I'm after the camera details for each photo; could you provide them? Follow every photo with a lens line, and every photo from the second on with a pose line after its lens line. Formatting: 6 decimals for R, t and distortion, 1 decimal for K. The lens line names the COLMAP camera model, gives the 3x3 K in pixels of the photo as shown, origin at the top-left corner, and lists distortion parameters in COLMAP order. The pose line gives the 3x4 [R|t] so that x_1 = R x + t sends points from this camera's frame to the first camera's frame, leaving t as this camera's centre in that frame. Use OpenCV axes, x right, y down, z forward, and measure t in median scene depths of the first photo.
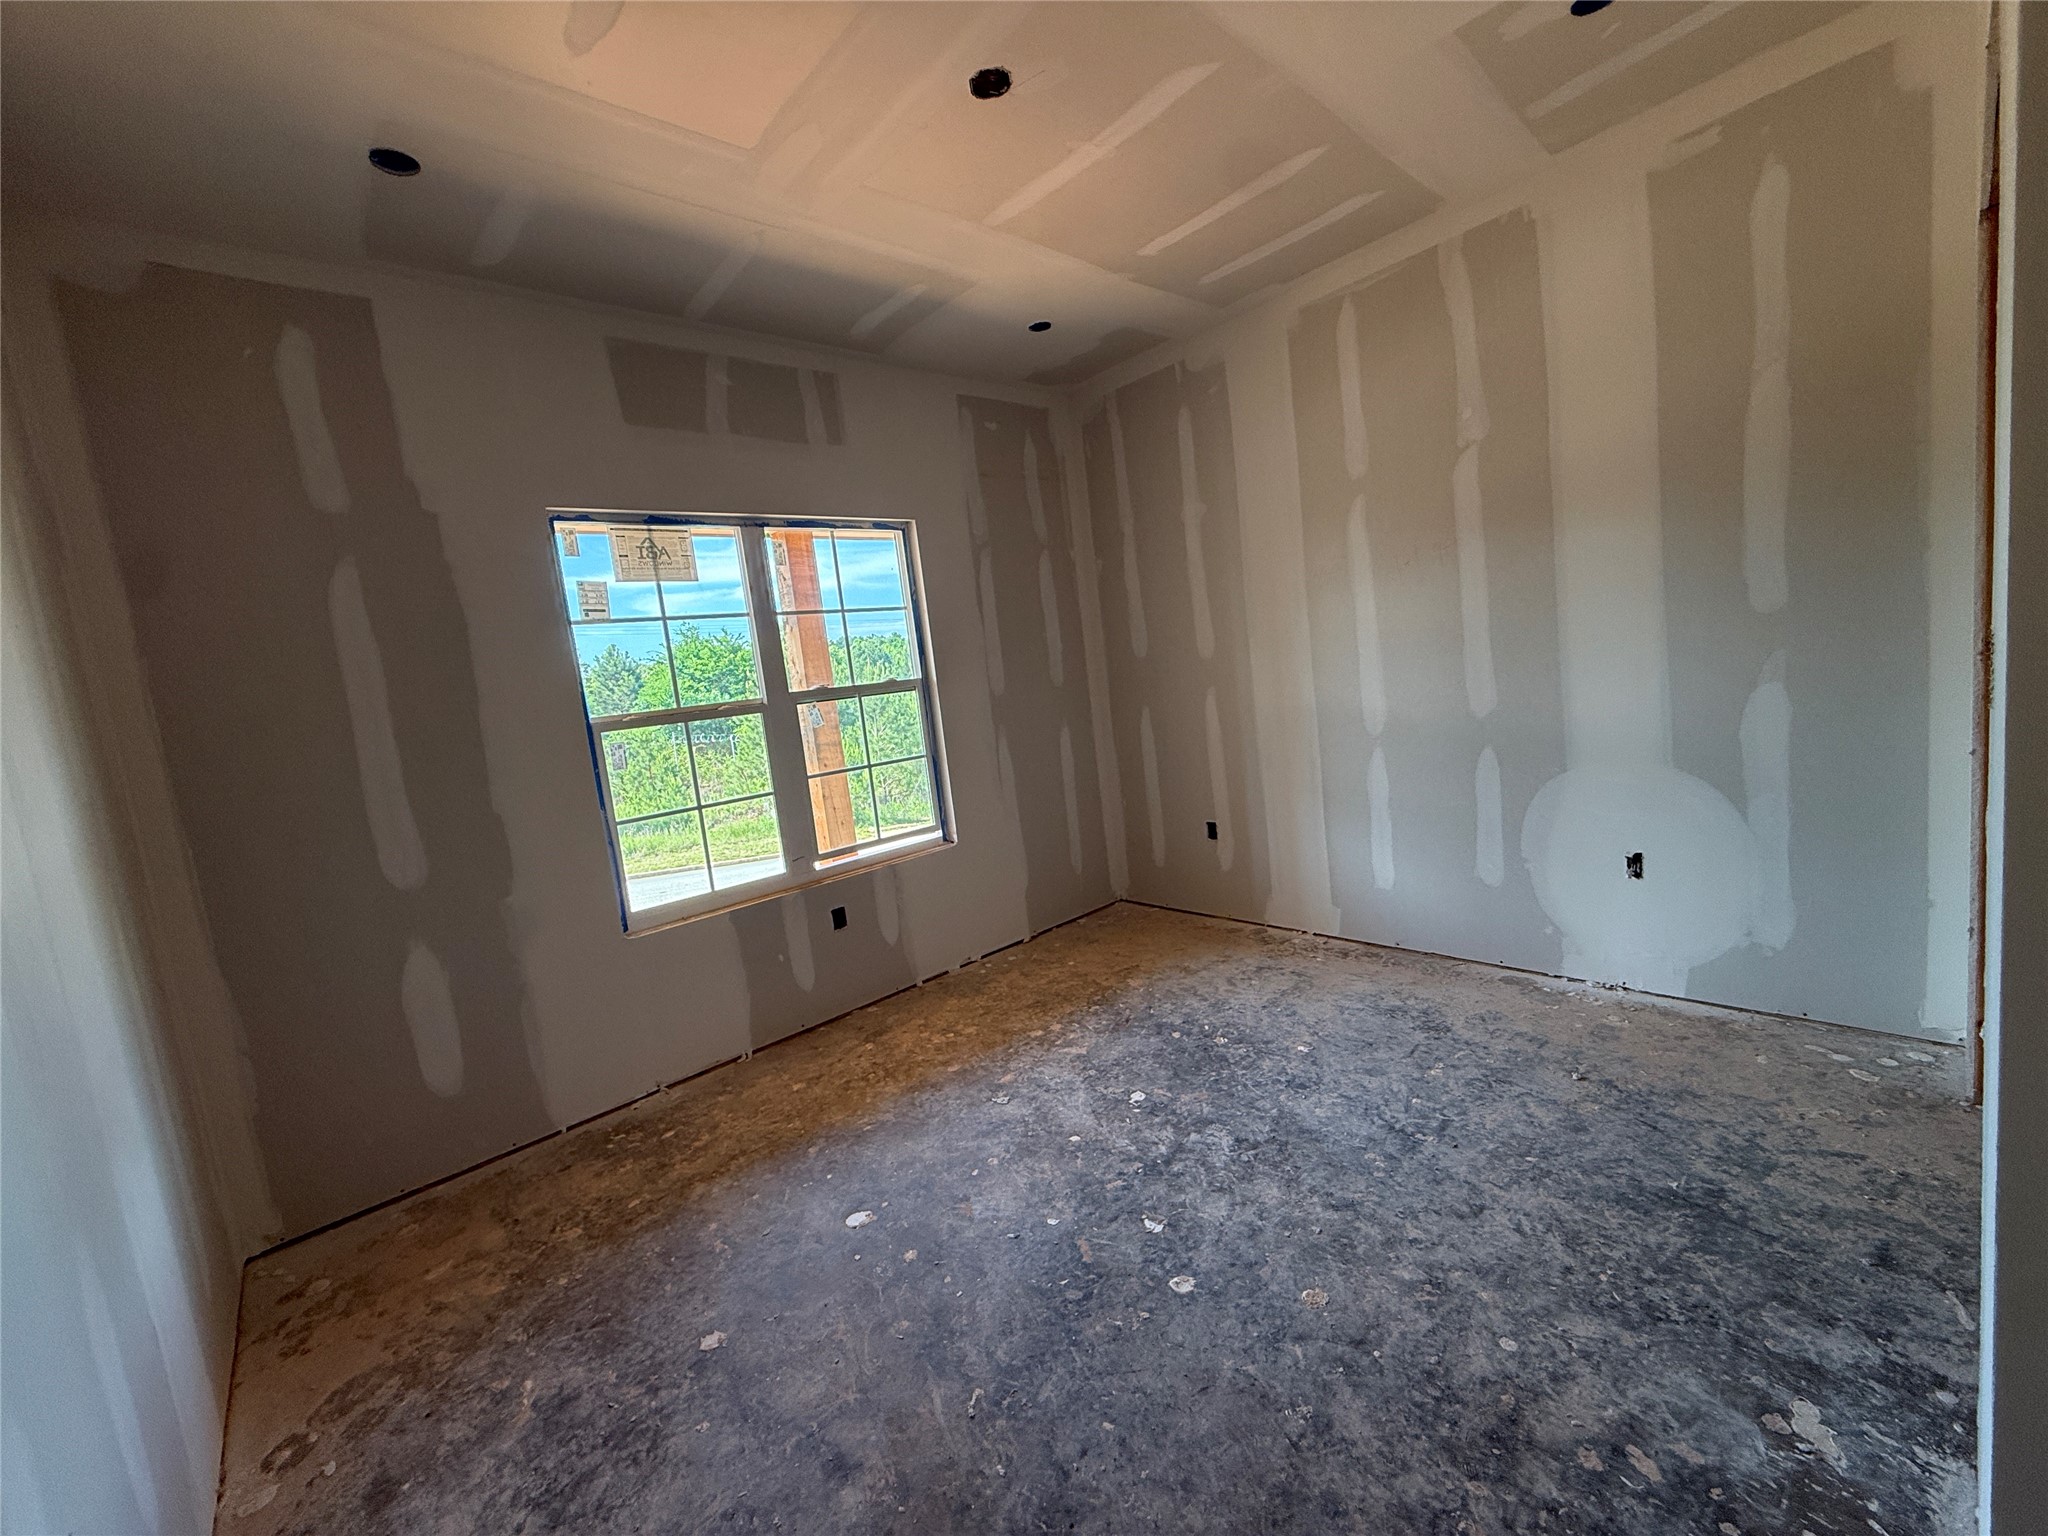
lens RADIAL K [[814.6, 0, 1021.8], [0, 814.6, 766.0], [0, 0, 1]] dist [-0.001158, 0.000489]
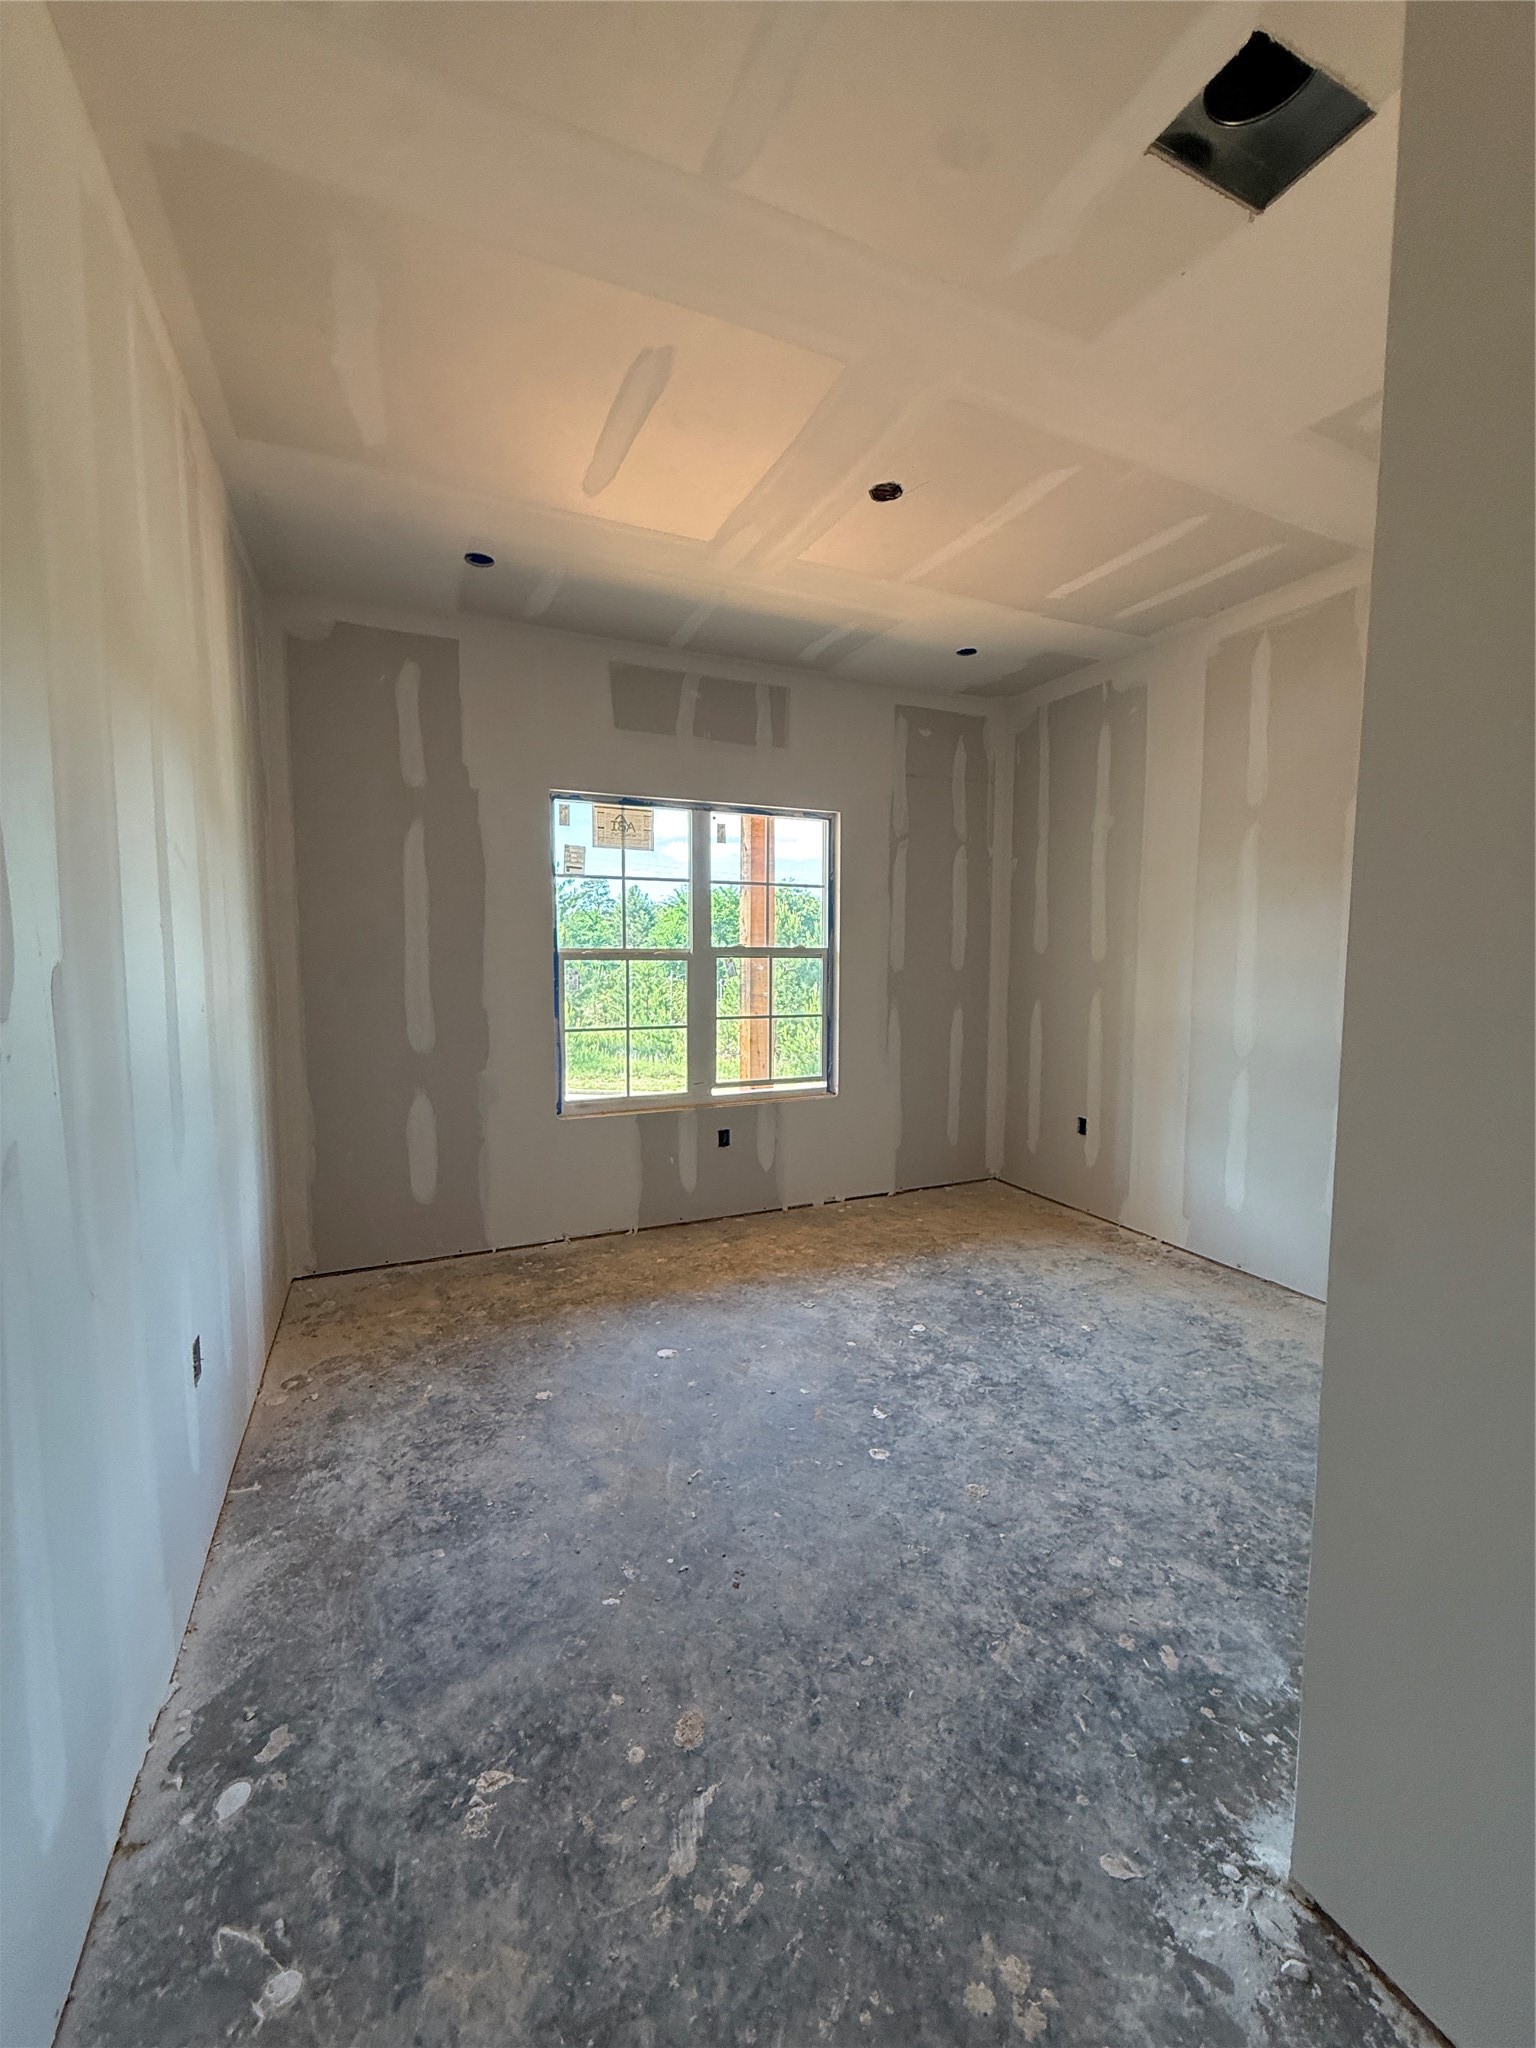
lens RADIAL K [[814.1, 0, 769.0], [0, 814.1, 1021.0], [0, 0, 1]] dist [-0.000023, 0.000287]
pose [[0.949016, 0.143908, -0.280464, 0.191110], [-0.148060, 0.988957, 0.006446, -0.001750], [0.278294, 0.035408, 0.959843, -0.175220]]
